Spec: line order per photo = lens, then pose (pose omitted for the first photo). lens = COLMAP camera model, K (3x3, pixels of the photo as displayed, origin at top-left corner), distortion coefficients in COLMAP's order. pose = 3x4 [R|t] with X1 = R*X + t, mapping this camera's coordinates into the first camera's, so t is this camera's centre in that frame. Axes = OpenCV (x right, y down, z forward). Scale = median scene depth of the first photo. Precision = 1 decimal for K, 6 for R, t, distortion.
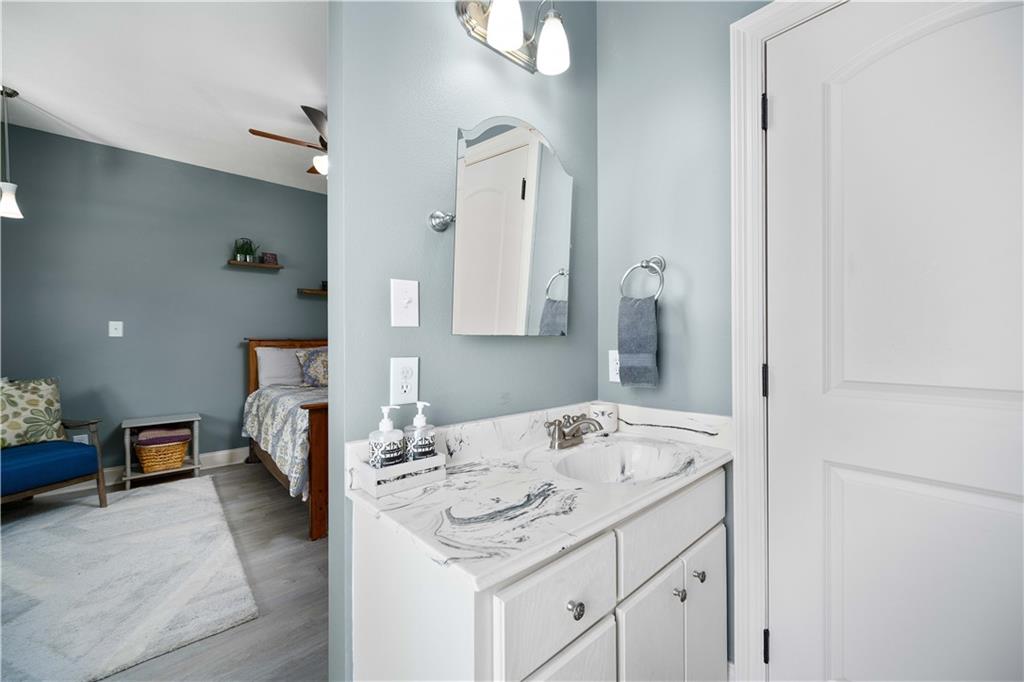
lens RADIAL K [[402.7, 0, 514.4], [0, 402.7, 341.5], [0, 0, 1]] dist [0.003472, 0.000308]
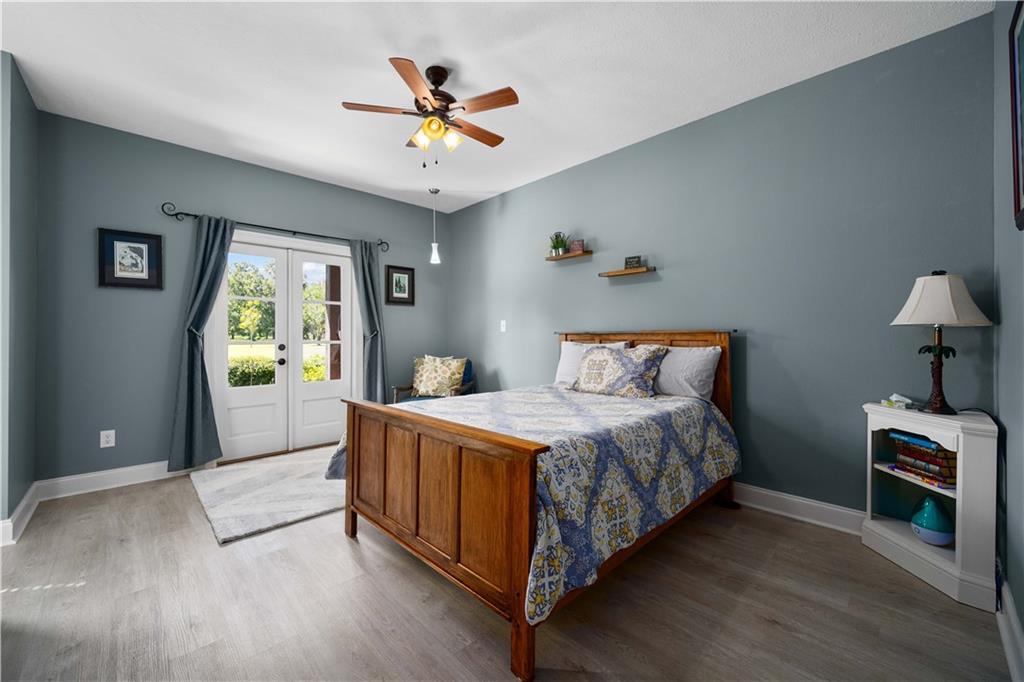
lens RADIAL K [[402.7, 0, 514.3], [0, 402.7, 335.5], [0, 0, 1]] dist [0.003472, 0.000308]
pose [[0.021085, 0.003115, -0.999773, 0.443341], [-0.000452, 0.999995, 0.003106, -0.004023], [0.999778, 0.000386, 0.021086, 1.207843]]
